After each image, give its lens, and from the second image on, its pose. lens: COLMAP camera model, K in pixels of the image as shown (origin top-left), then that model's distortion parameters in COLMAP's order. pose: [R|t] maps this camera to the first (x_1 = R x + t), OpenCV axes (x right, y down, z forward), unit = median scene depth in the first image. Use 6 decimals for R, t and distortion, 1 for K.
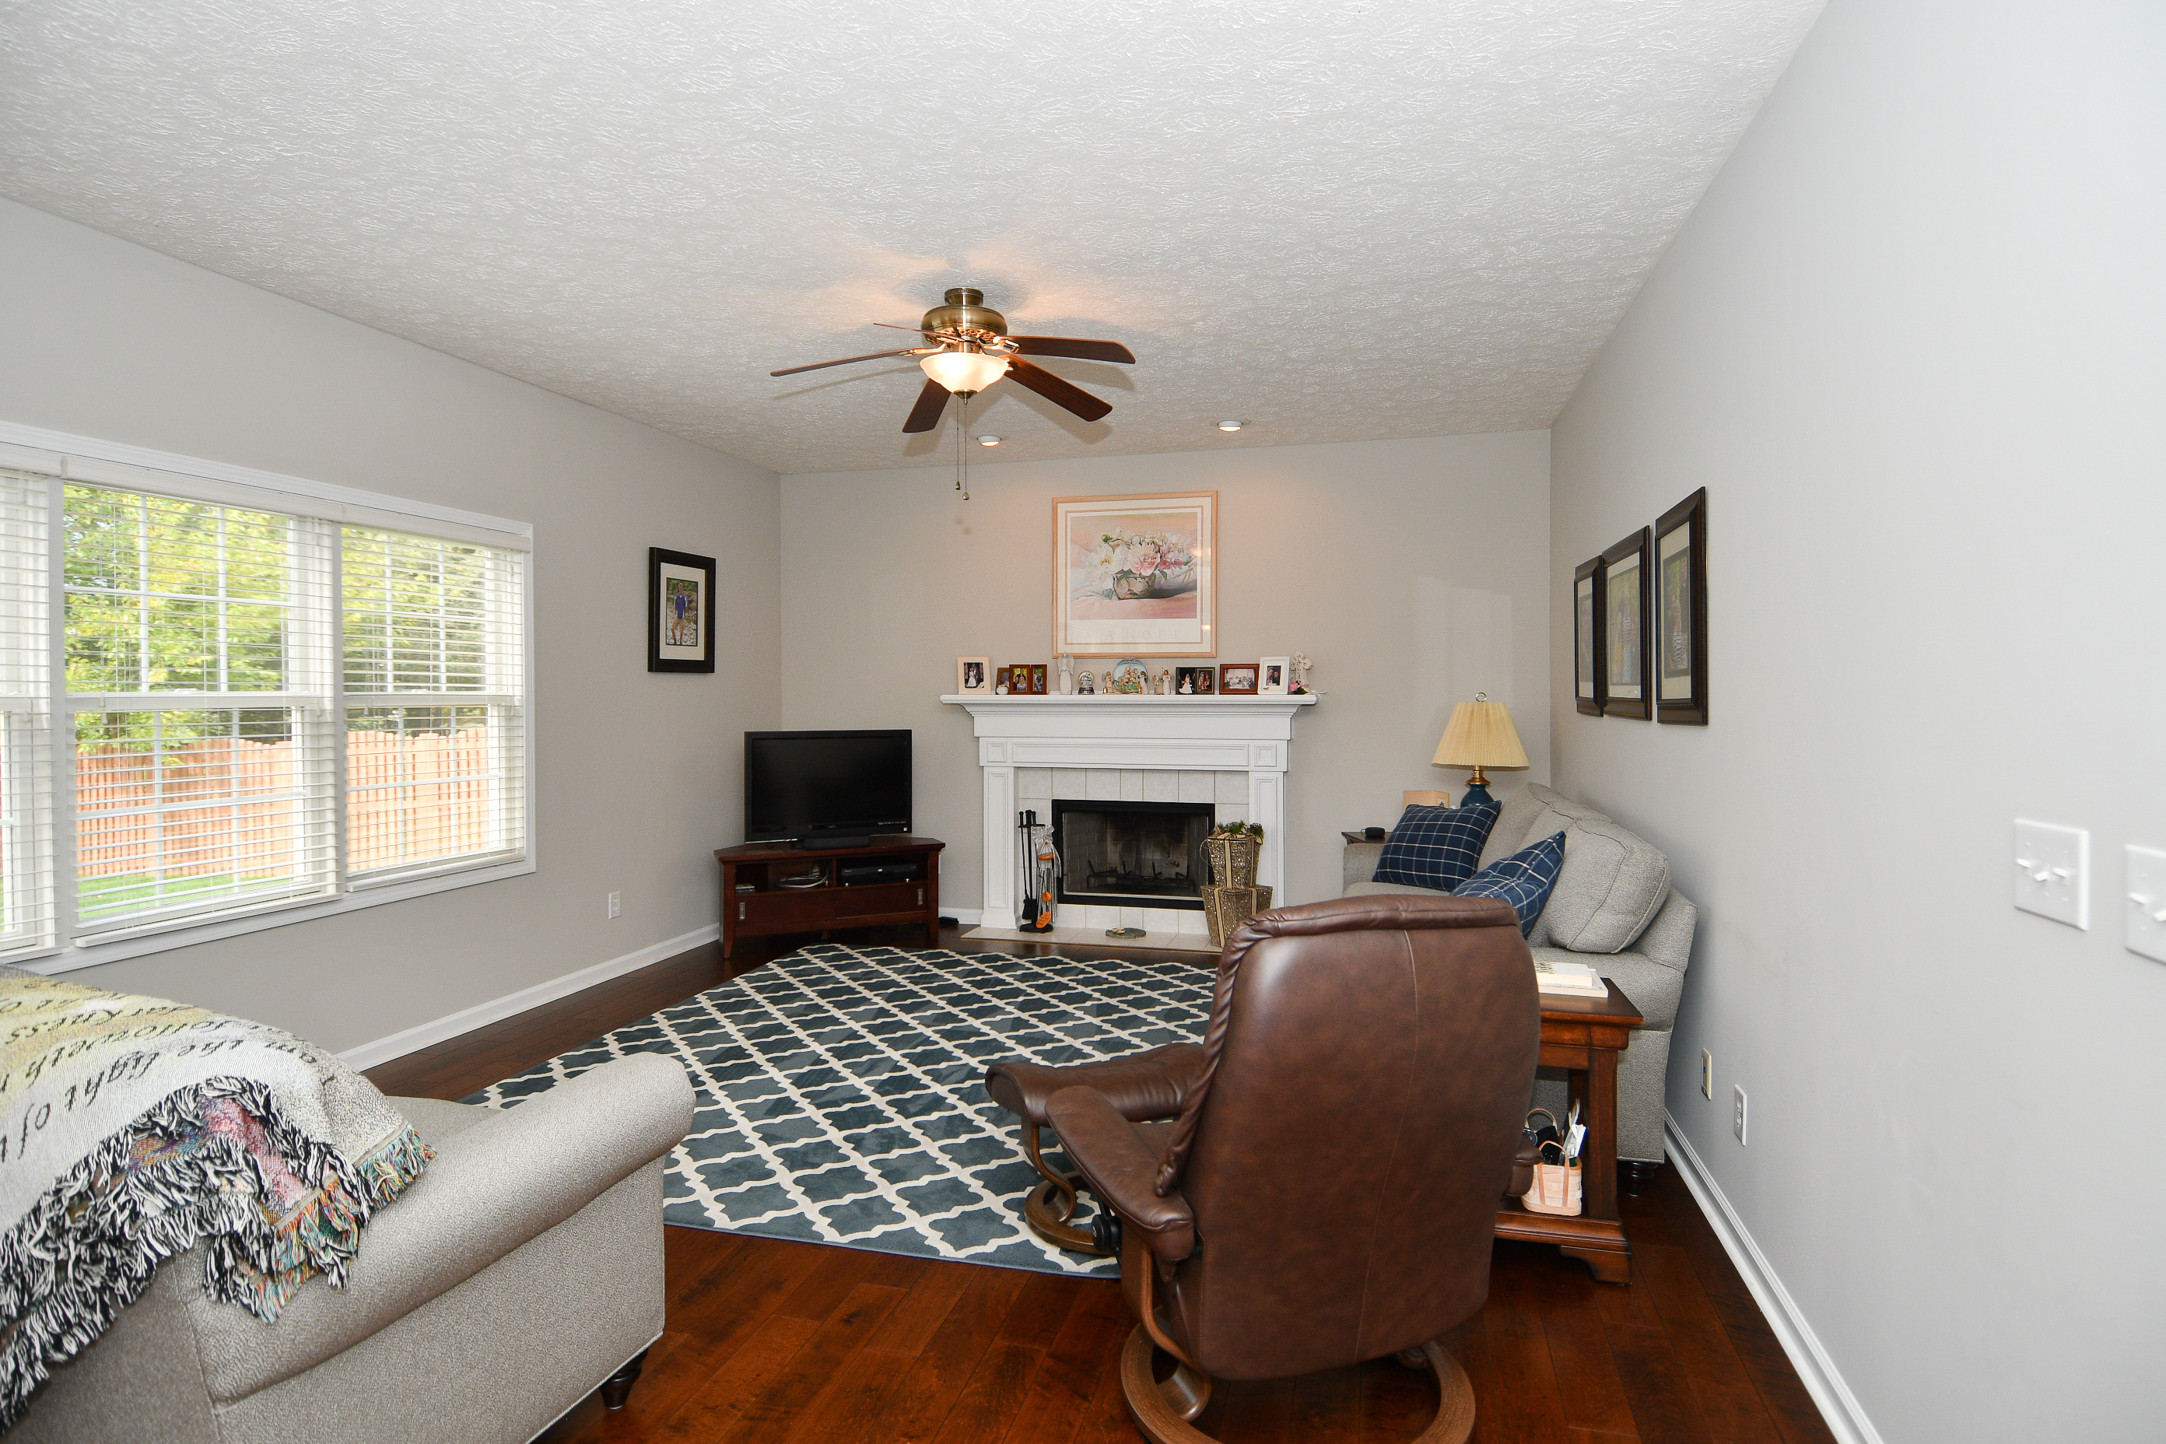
lens RADIAL K [[1134.8, 0, 1089.0], [0, 1134.8, 715.0], [0, 0, 1]] dist [0.029849, -0.000102]
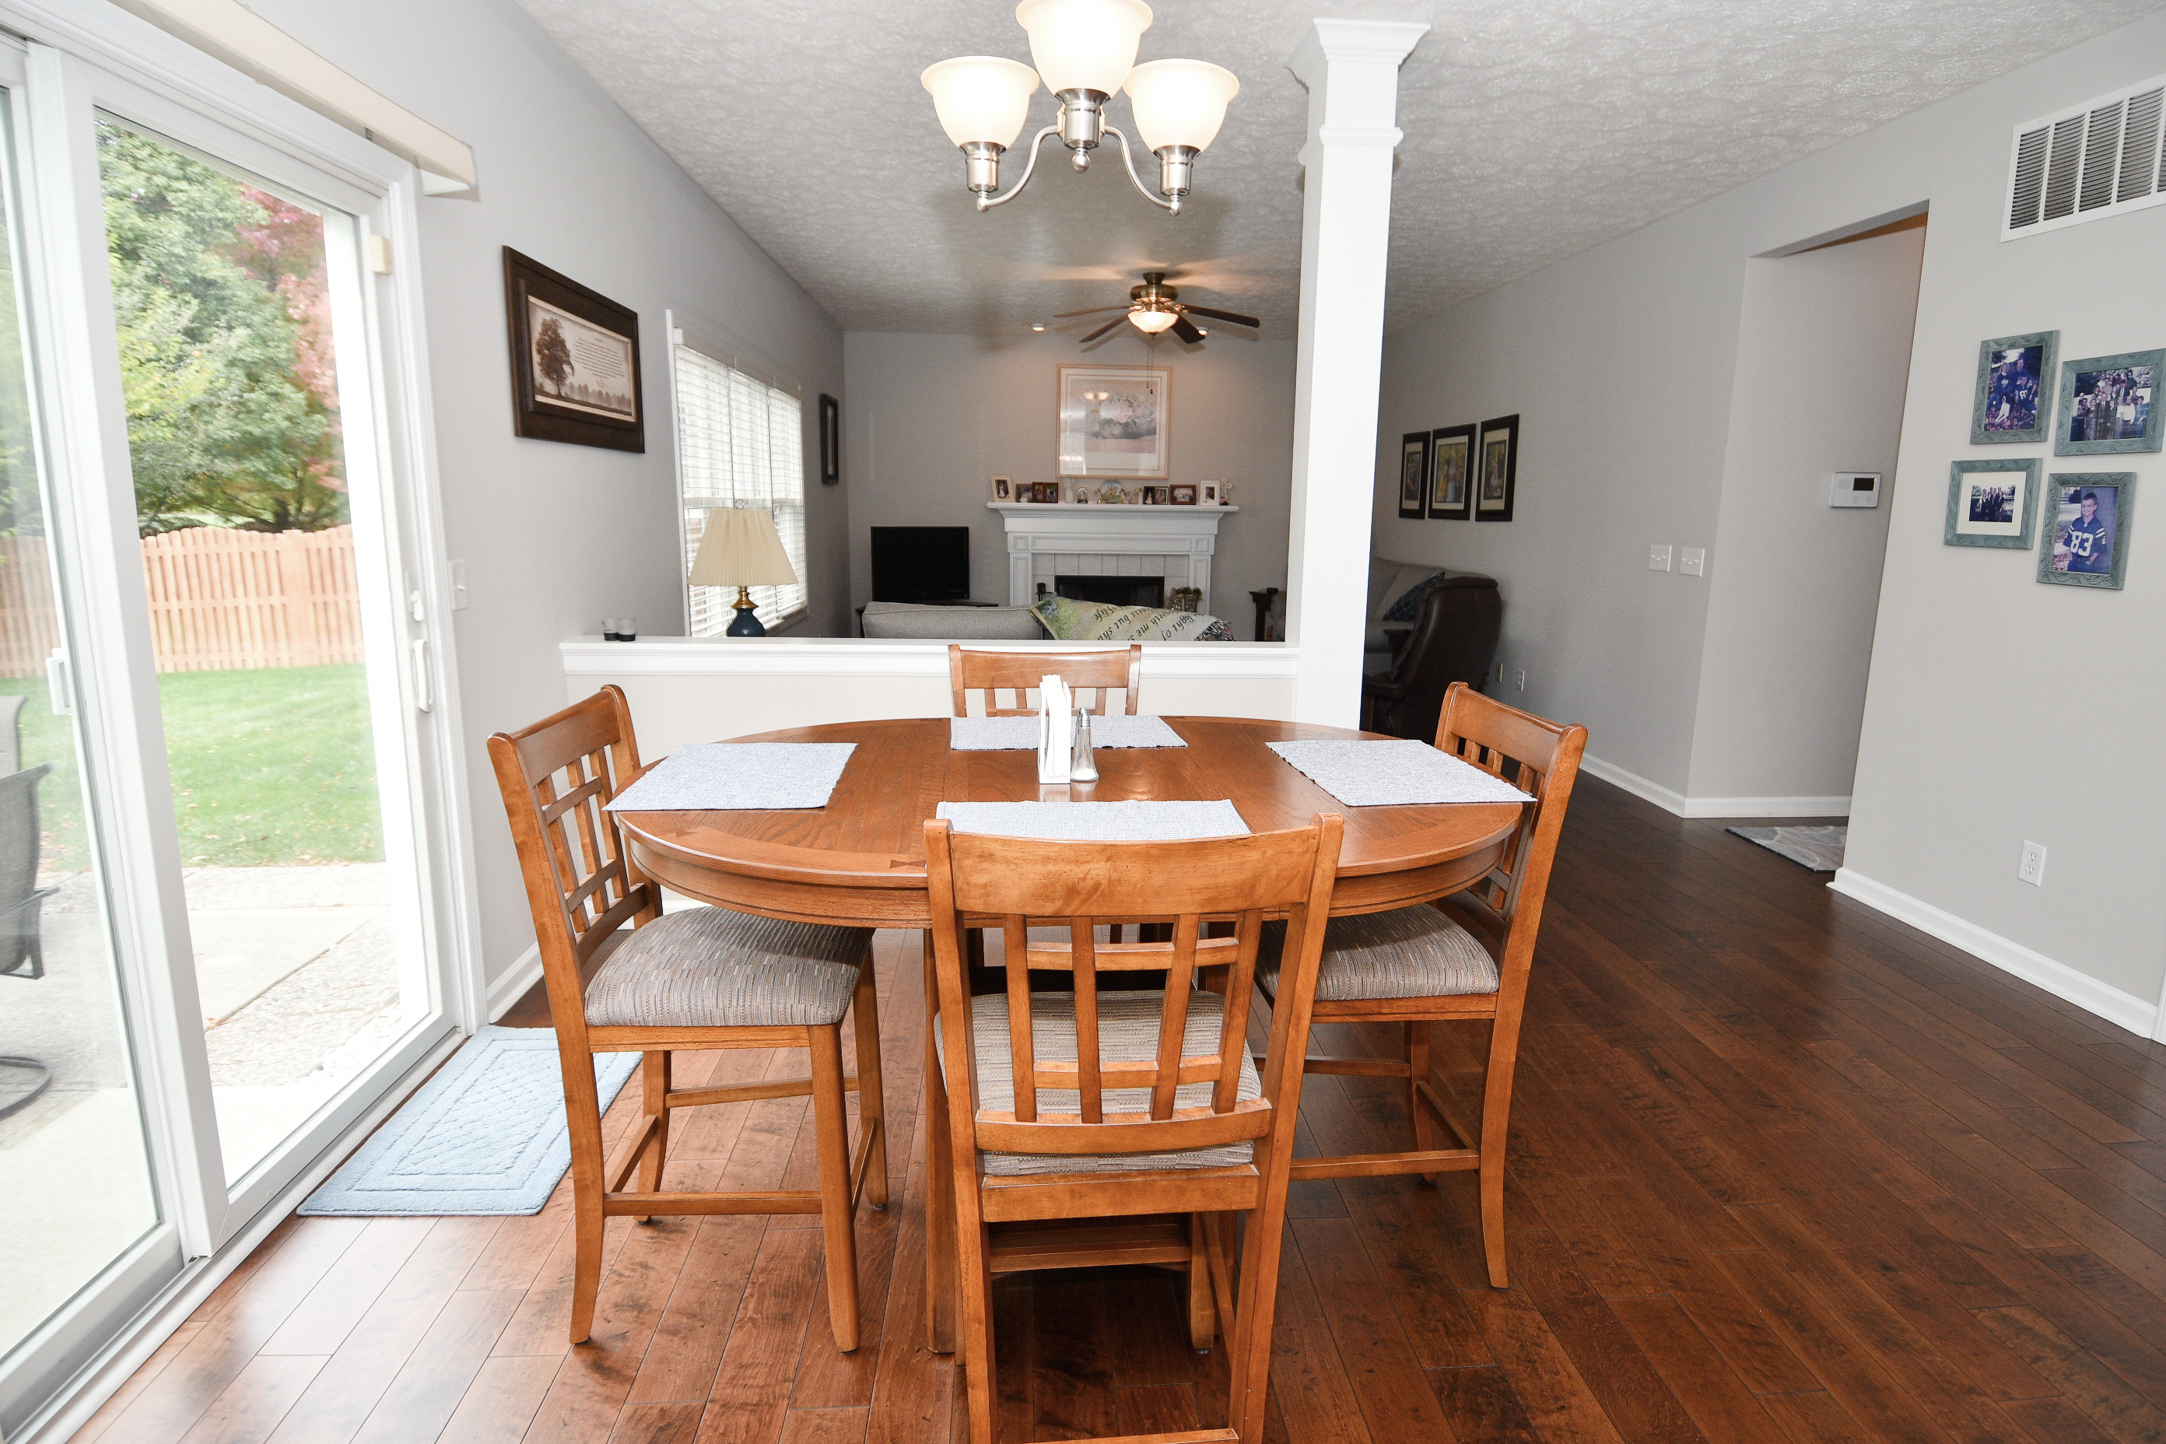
lens RADIAL K [[1134.8, 0, 1089.0], [0, 1134.8, 715.0], [0, 0, 1]] dist [0.029849, -0.000102]
pose [[0.947604, -0.045380, 0.316207, -0.479050], [-0.007394, 0.986478, 0.163730, 0.011392], [-0.319361, -0.157489, 0.934455, -0.439951]]
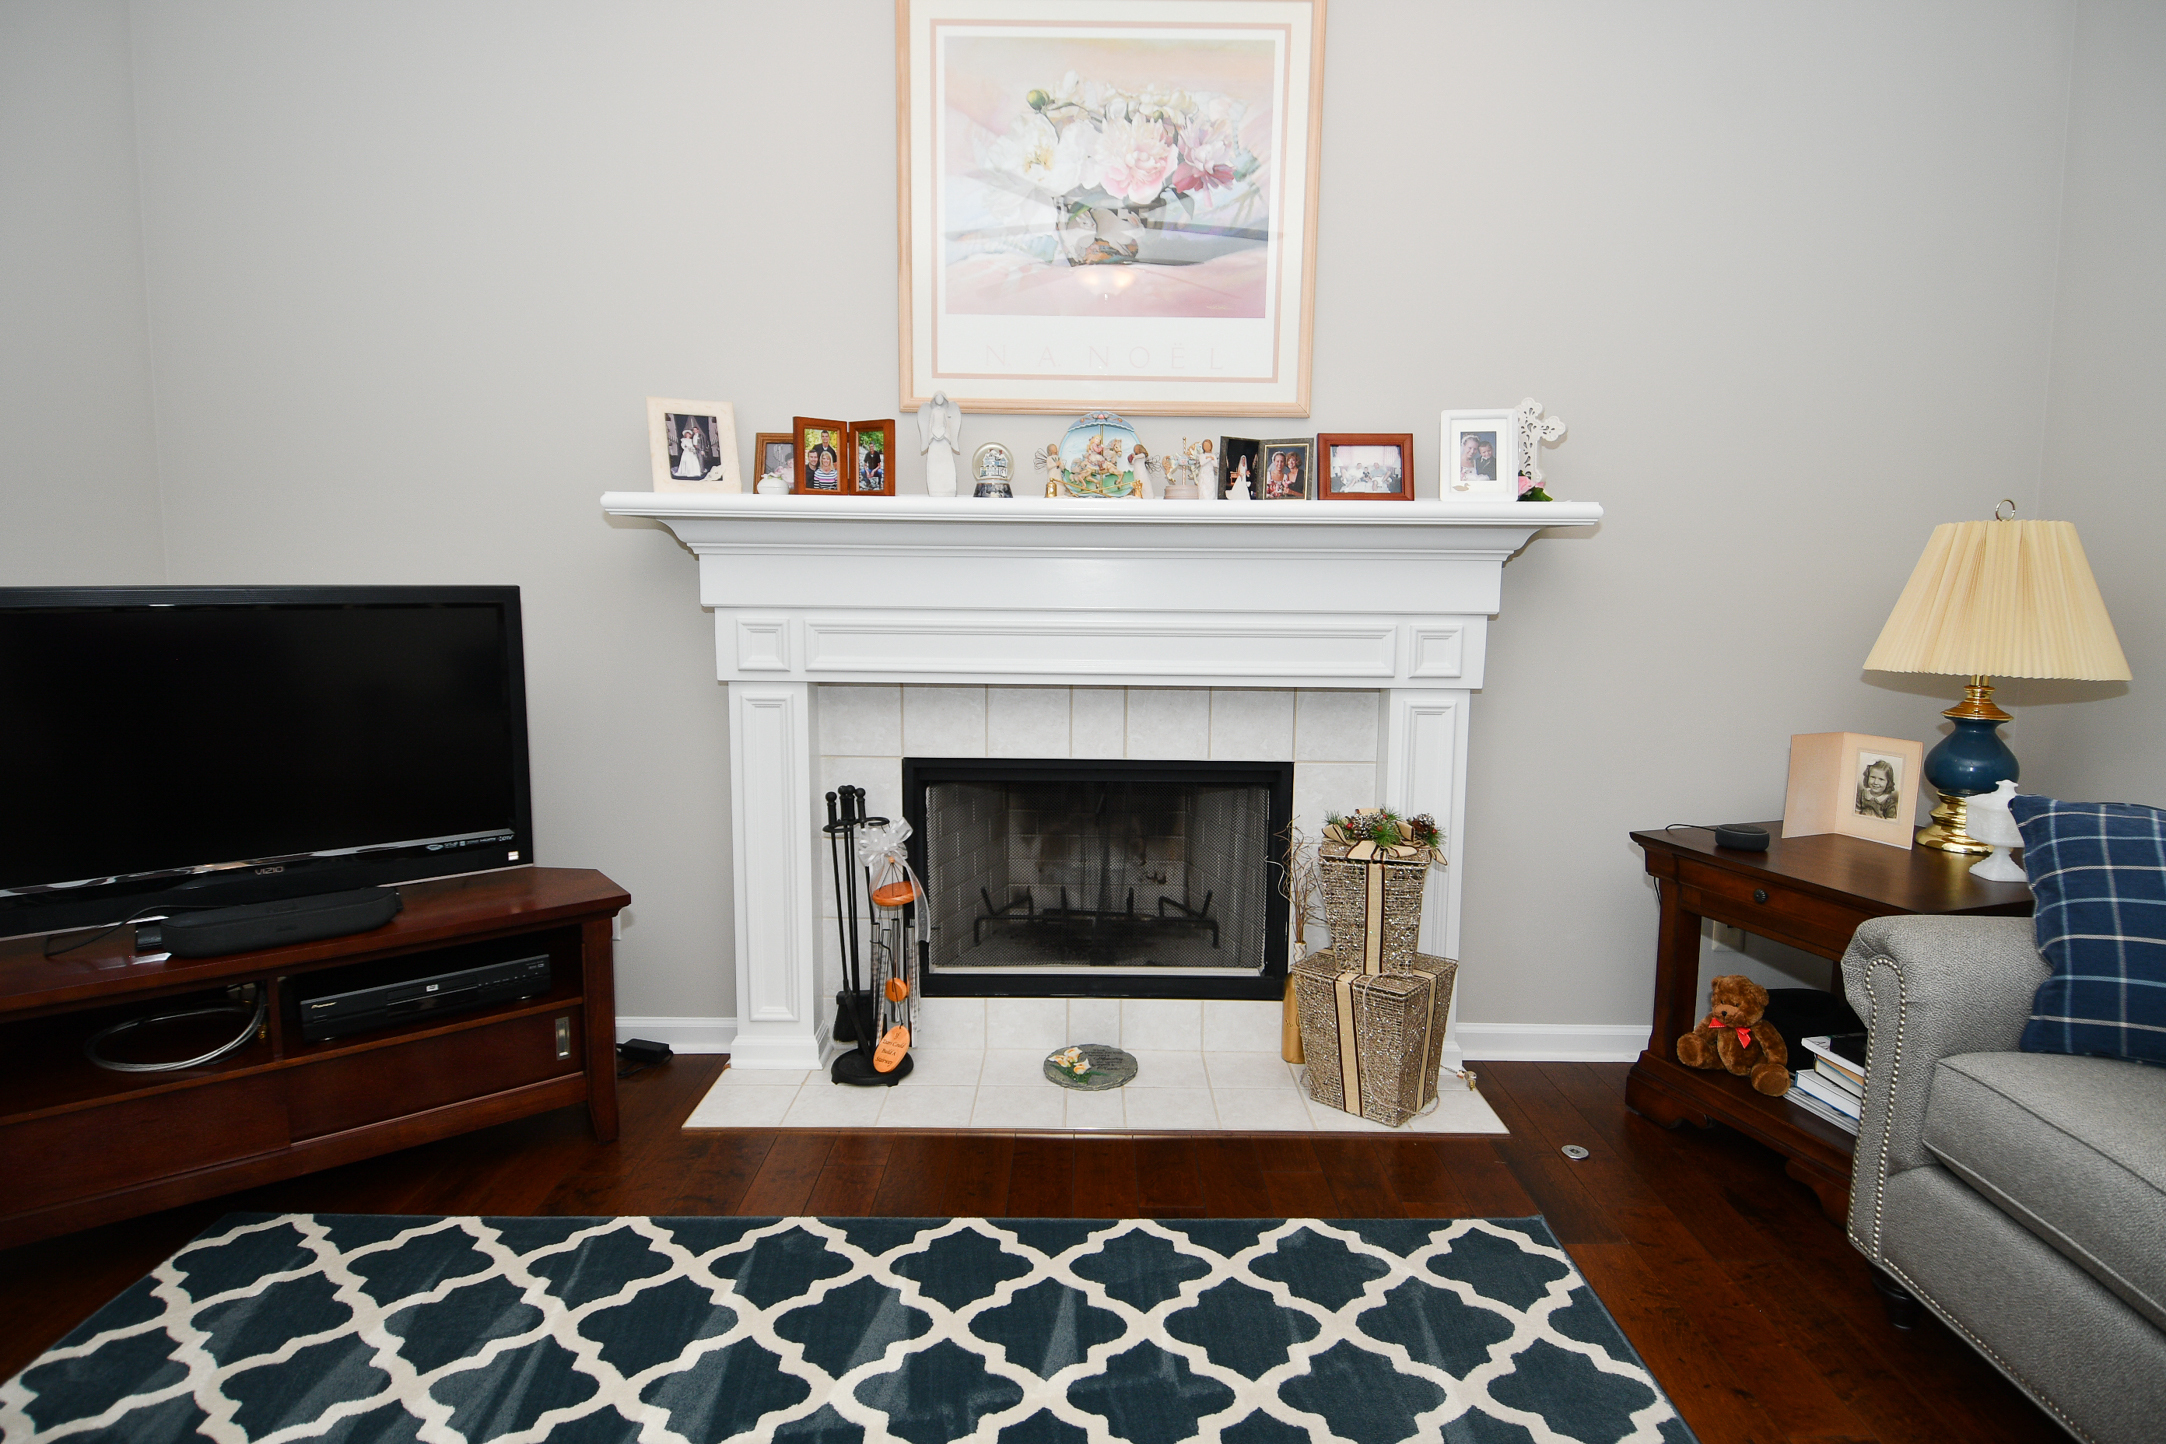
lens RADIAL K [[1134.8, 0, 1089.0], [0, 1134.8, 715.0], [0, 0, 1]] dist [0.029849, -0.000102]
pose [[0.967200, -0.020189, 0.253214, -0.073369], [-0.006845, 0.994403, 0.105431, 0.014596], [-0.253925, -0.103706, 0.961648, 0.595627]]
